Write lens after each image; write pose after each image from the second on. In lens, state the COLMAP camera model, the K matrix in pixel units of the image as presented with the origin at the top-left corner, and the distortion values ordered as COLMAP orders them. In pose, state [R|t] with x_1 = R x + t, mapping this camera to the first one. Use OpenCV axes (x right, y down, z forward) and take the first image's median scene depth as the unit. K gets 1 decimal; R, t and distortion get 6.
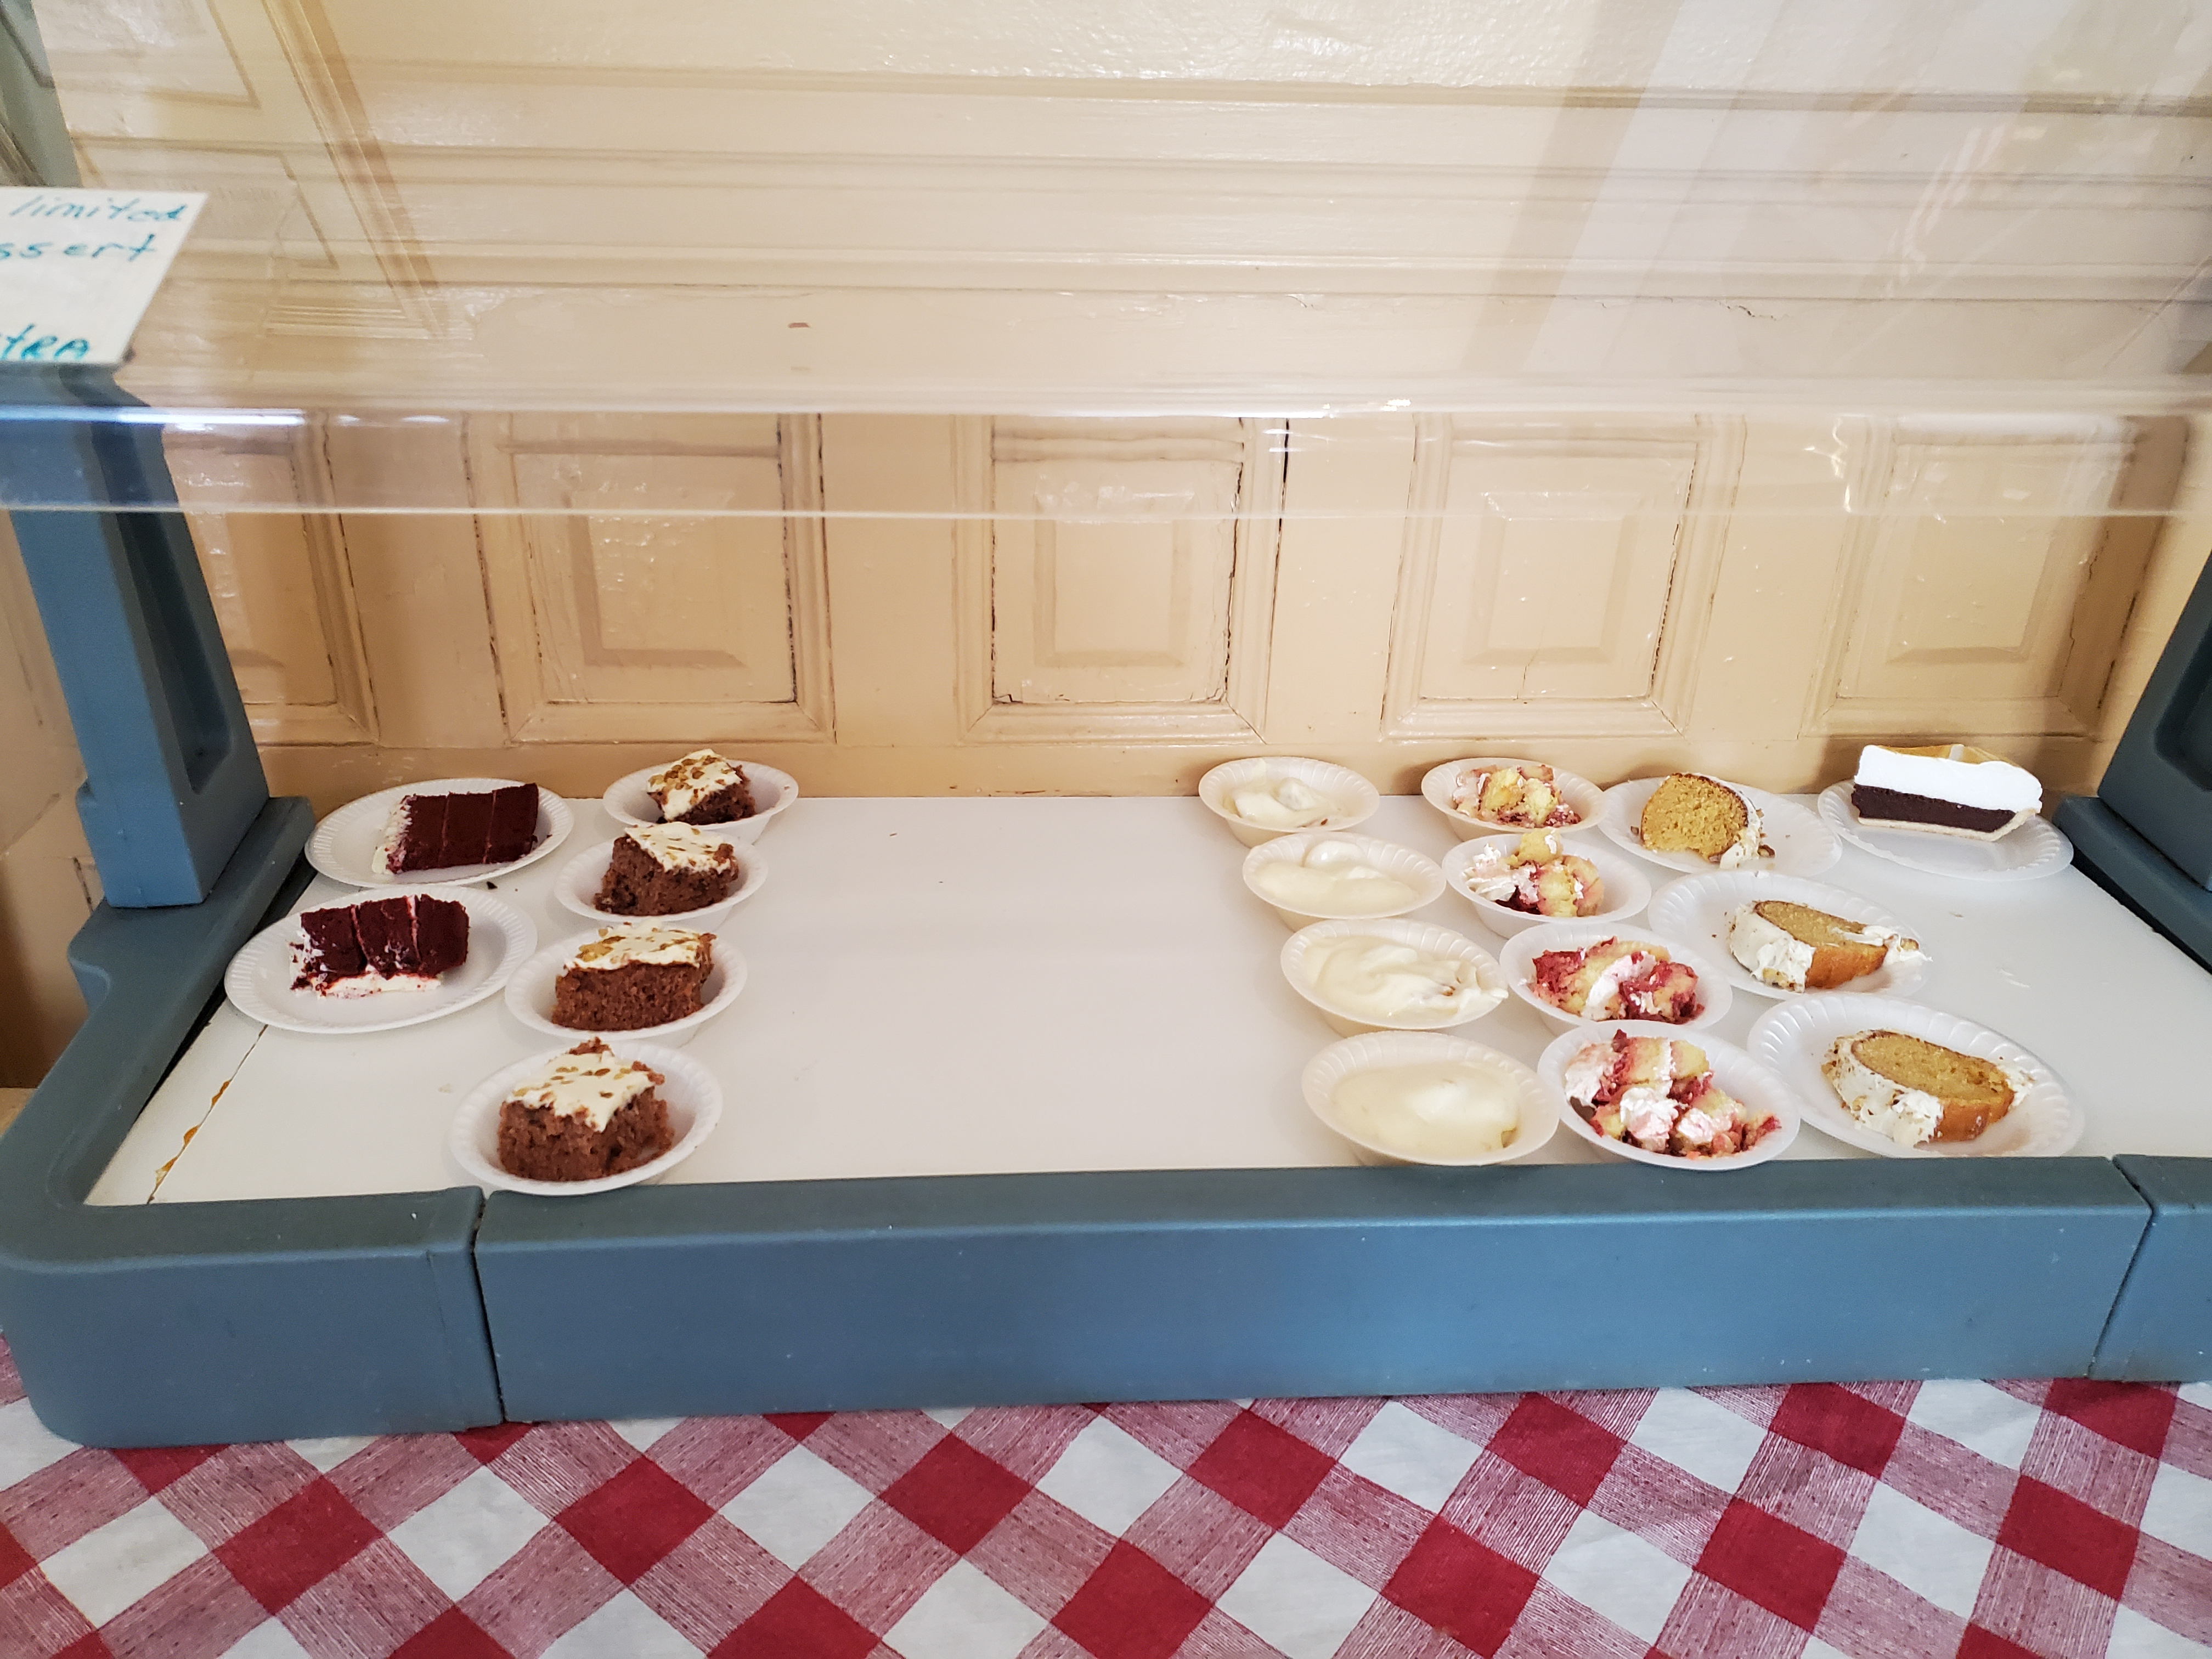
lens RADIAL K [[1685.8, 0, 1104.5], [0, 1685.8, 834.1], [0, 0, 1]] dist [0.008038, -0.018061]
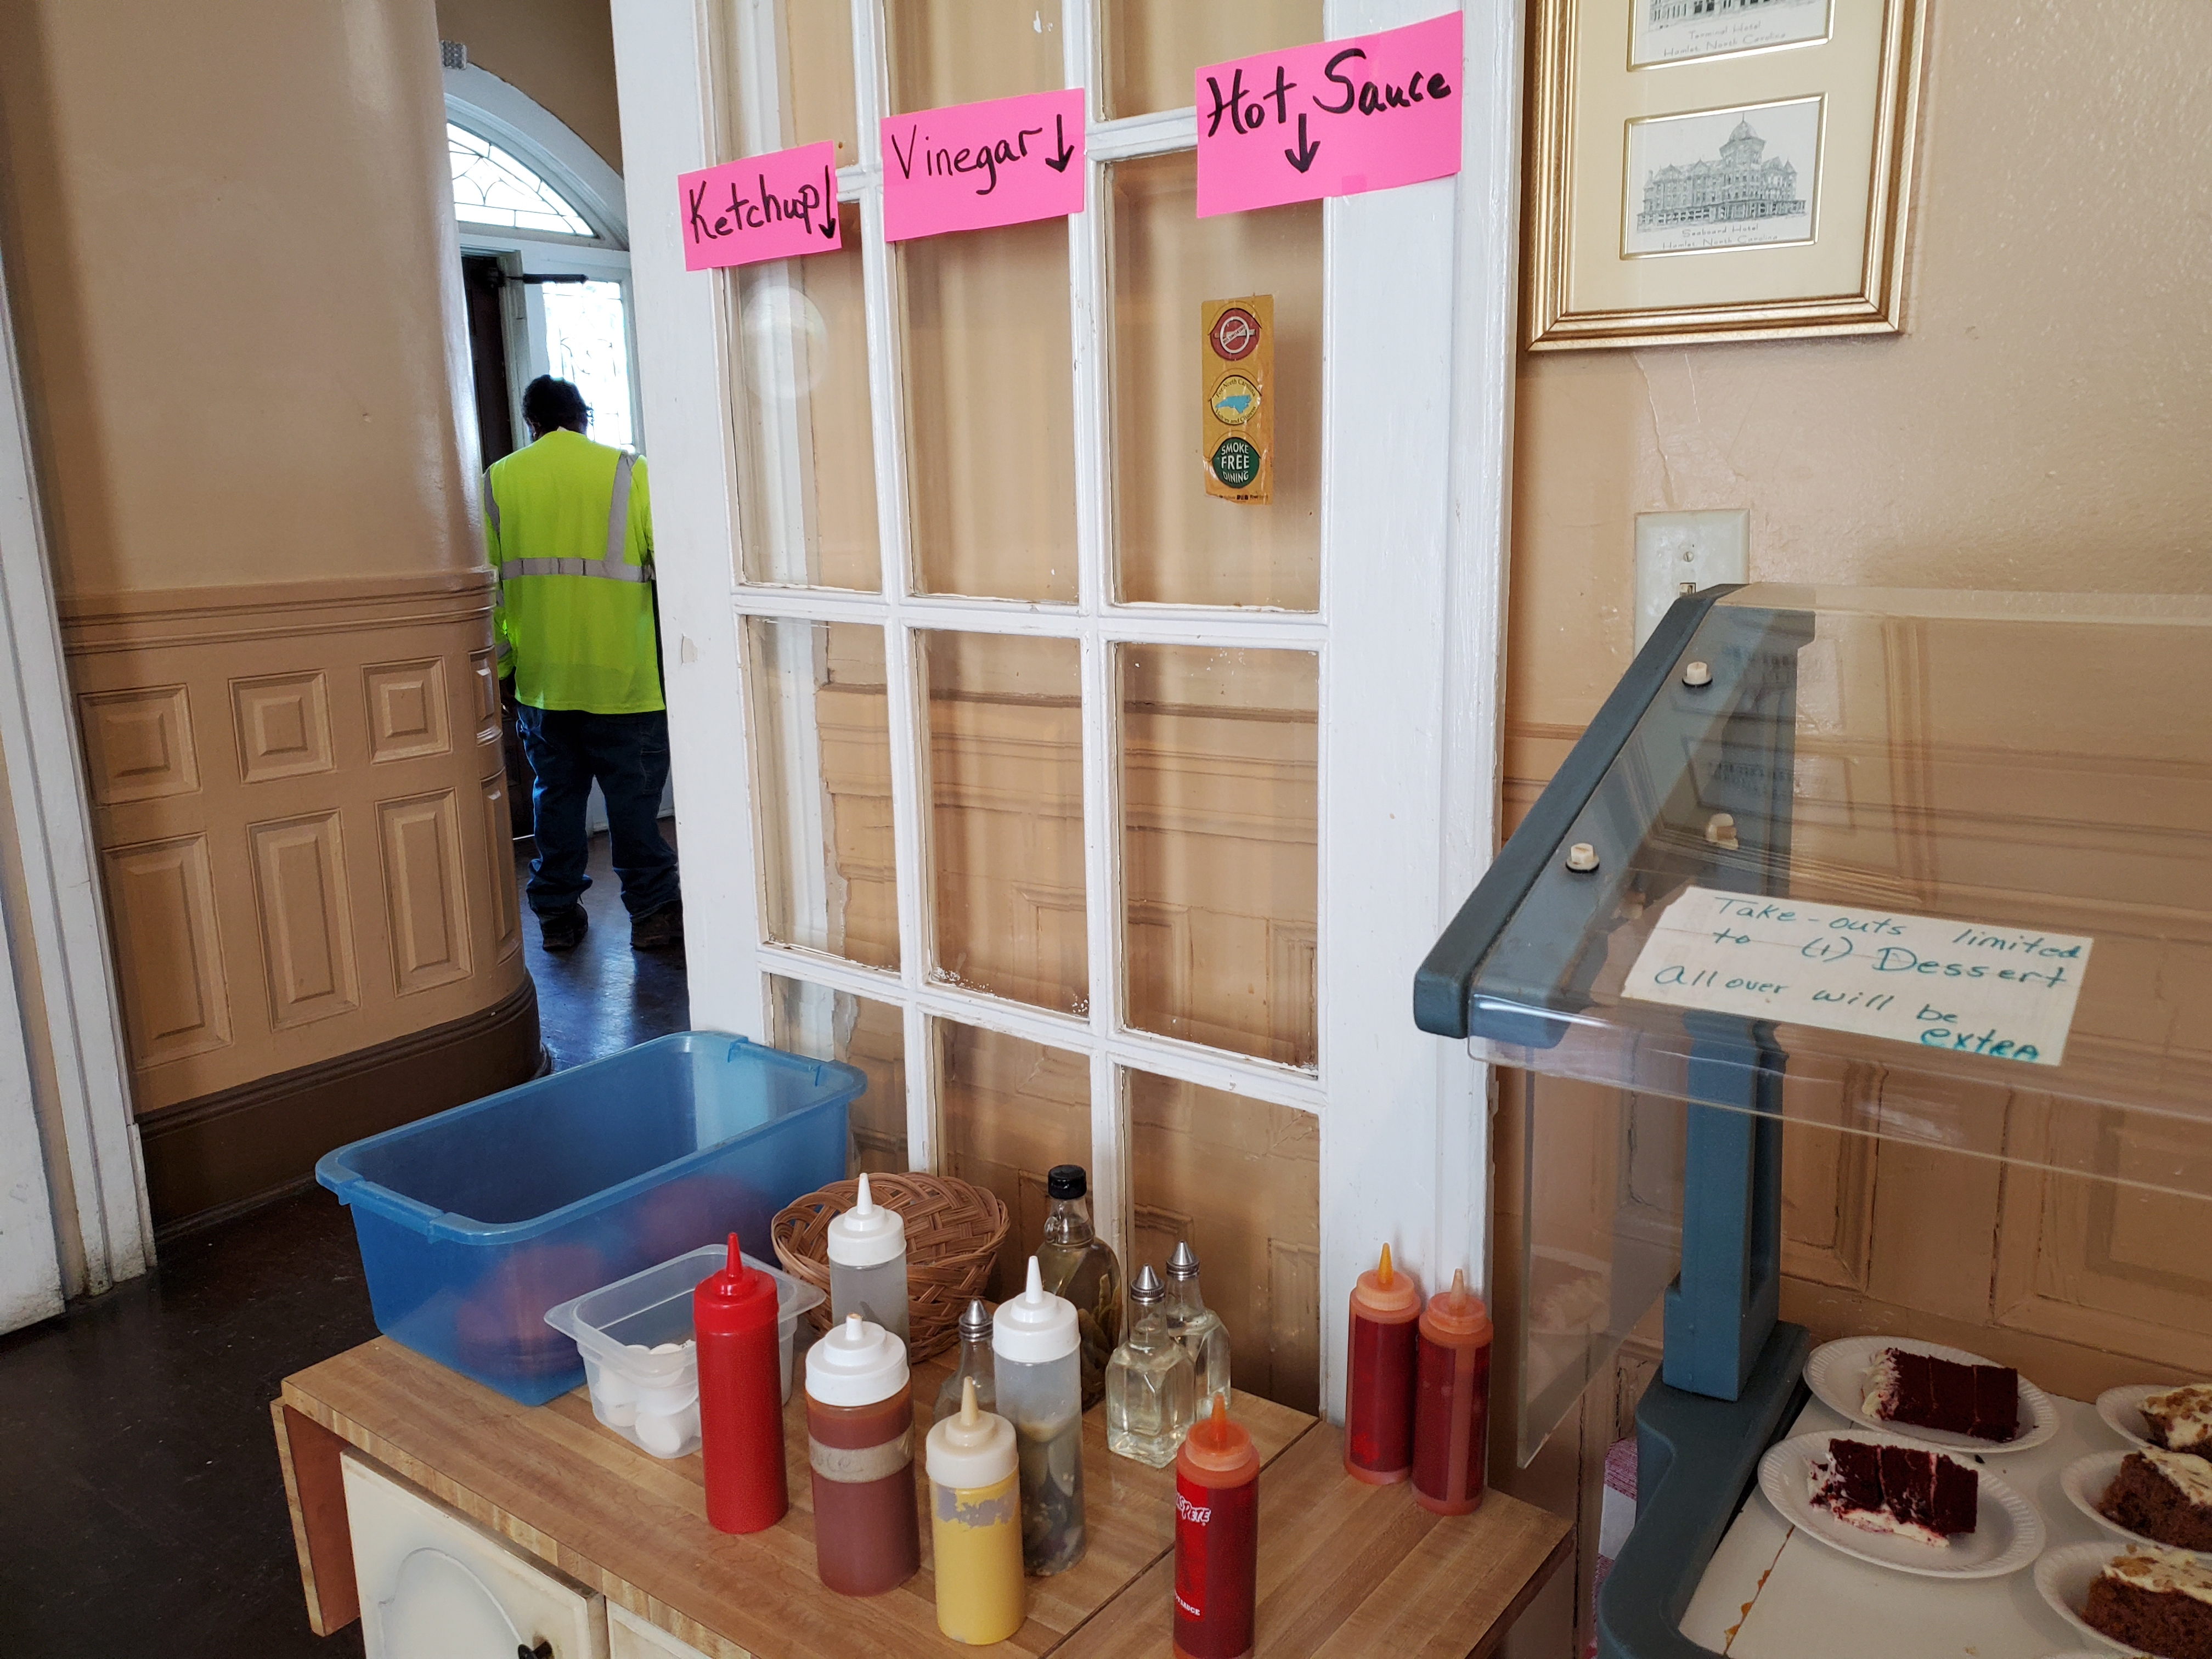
lens RADIAL K [[1685.8, 0, 1107.4], [0, 1685.8, 822.7], [0, 0, 1]] dist [0.008038, -0.018061]
pose [[0.758198, 0.078912, -0.647231, -0.134716], [-0.267387, 0.942973, -0.198260, 0.010459], [0.594676, 0.323381, 0.736060, -0.274463]]
